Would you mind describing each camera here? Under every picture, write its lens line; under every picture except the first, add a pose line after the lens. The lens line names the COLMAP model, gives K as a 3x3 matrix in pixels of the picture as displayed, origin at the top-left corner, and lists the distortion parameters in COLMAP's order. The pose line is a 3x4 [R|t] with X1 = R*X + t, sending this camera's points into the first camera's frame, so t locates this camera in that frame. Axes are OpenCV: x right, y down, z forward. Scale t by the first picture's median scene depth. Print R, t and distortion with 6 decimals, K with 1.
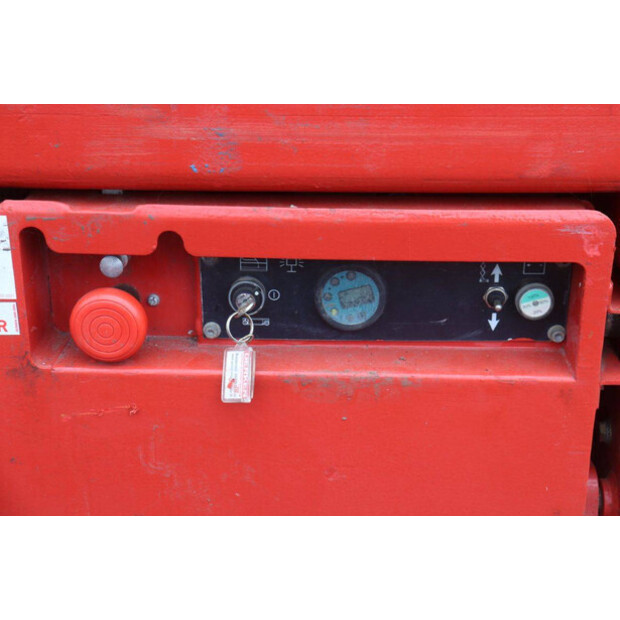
lens RADIAL K [[1084.4, 0, 308.9], [0, 1084.4, 310.0], [0, 0, 1]] dist [0.213575, 0.000000]
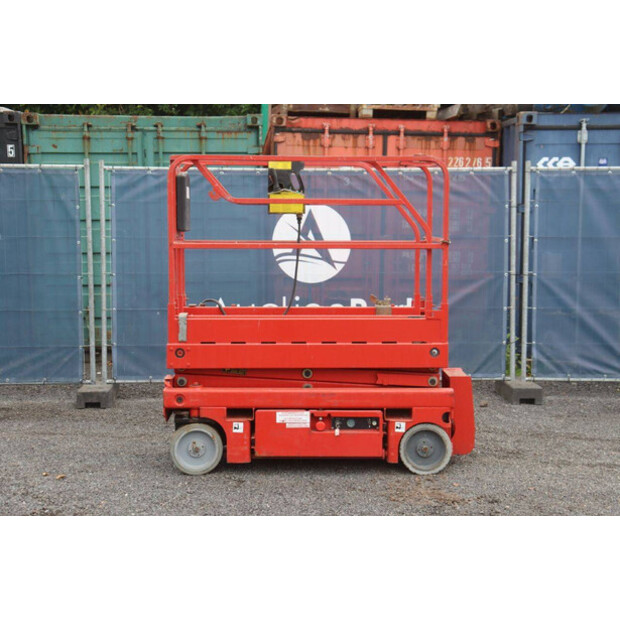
lens RADIAL K [[1028.3, 0, 301.9], [0, 1028.3, 309.1], [0, 0, 1]] dist [0.175847, 0.000000]
pose [[0.998757, 0.002810, 0.049771, -0.694166], [0.012367, 0.953228, -0.301998, 1.461837], [-0.048292, 0.302238, 0.952009, -6.361770]]
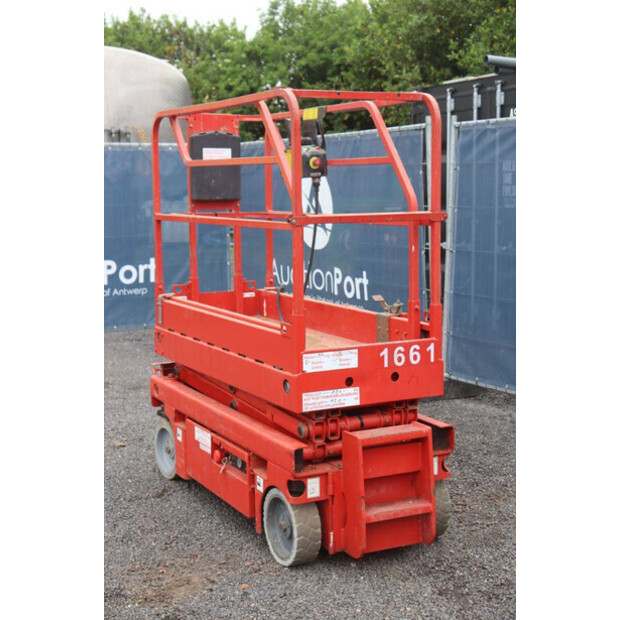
lens RADIAL K [[1028.3, 0, 306.6], [0, 1028.3, 311.7], [0, 0, 1]] dist [0.175847, 0.000000]
pose [[0.488170, 0.111981, -0.865535, 4.937386], [-0.337950, 0.938619, -0.069170, -0.509399], [0.804661, 0.326274, 0.496050, -1.703479]]
